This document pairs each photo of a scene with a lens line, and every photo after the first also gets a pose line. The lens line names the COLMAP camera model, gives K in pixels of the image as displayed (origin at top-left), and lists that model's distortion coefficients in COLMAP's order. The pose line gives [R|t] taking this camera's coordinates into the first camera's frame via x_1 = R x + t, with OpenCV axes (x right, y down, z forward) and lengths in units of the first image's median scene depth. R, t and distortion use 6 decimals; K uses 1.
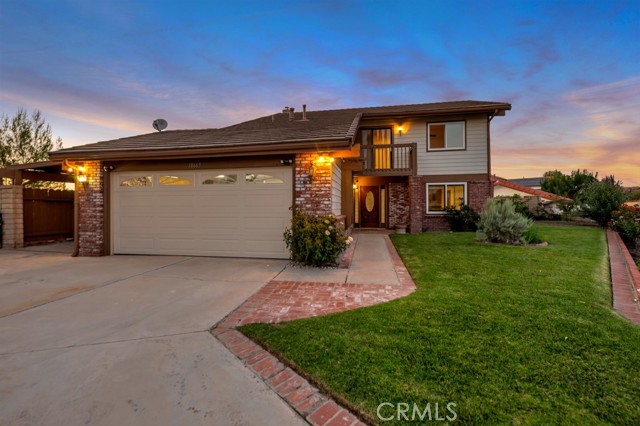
lens RADIAL K [[247.3, 0, 324.1], [0, 247.3, 210.6], [0, 0, 1]] dist [0.004420, -0.000811]
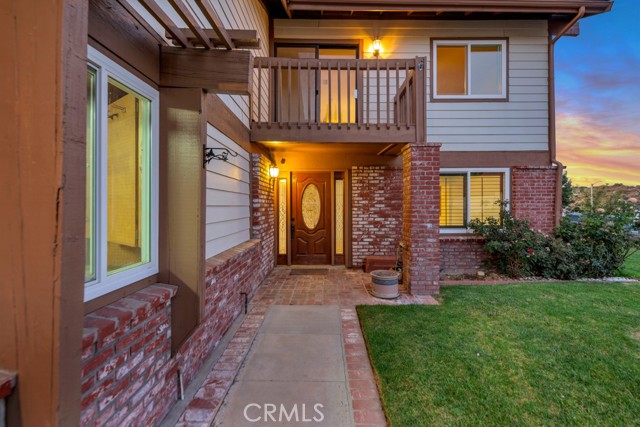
lens RADIAL K [[247.3, 0, 317.4], [0, 247.3, 208.2], [0, 0, 1]] dist [0.004420, -0.000811]
pose [[0.987195, 0.000519, 0.159518, 0.130659], [-0.000215, 0.999998, -0.001924, -0.034691], [-0.159518, 0.001865, 0.987193, 0.579524]]
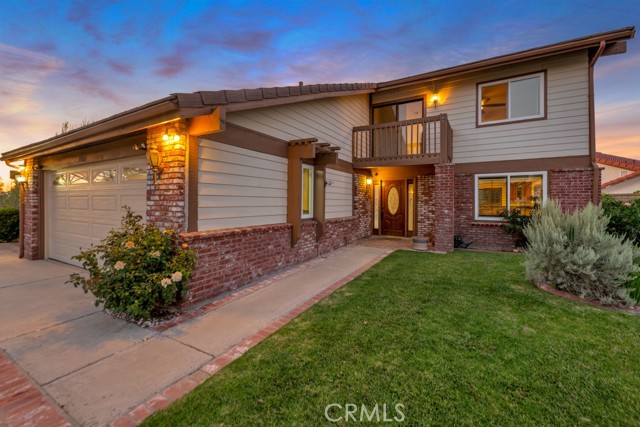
lens RADIAL K [[247.3, 0, 341.2], [0, 247.3, 202.1], [0, 0, 1]] dist [0.004420, -0.000811]
pose [[0.950476, 0.009341, -0.310656, 0.280895], [-0.013681, 0.999837, -0.011796, -0.023063], [0.310495, 0.015462, 0.950449, 0.258067]]
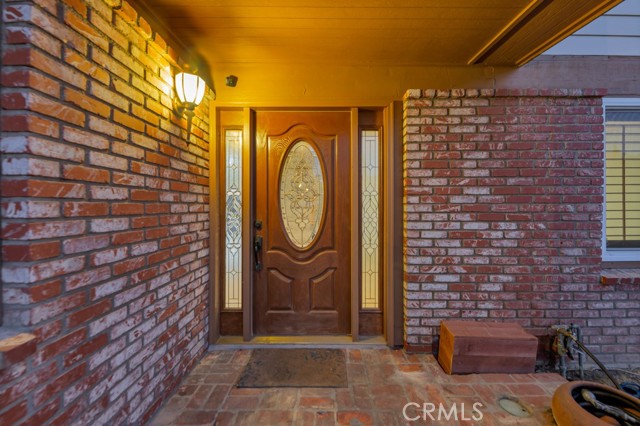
lens RADIAL K [[247.3, 0, 319.3], [0, 247.3, 208.6], [0, 0, 1]] dist [0.004420, -0.000811]
pose [[0.988608, 0.001116, 0.150509, 0.178580], [-0.000592, 0.999994, -0.003525, -0.026912], [-0.150512, 0.003396, 0.988602, 0.853632]]
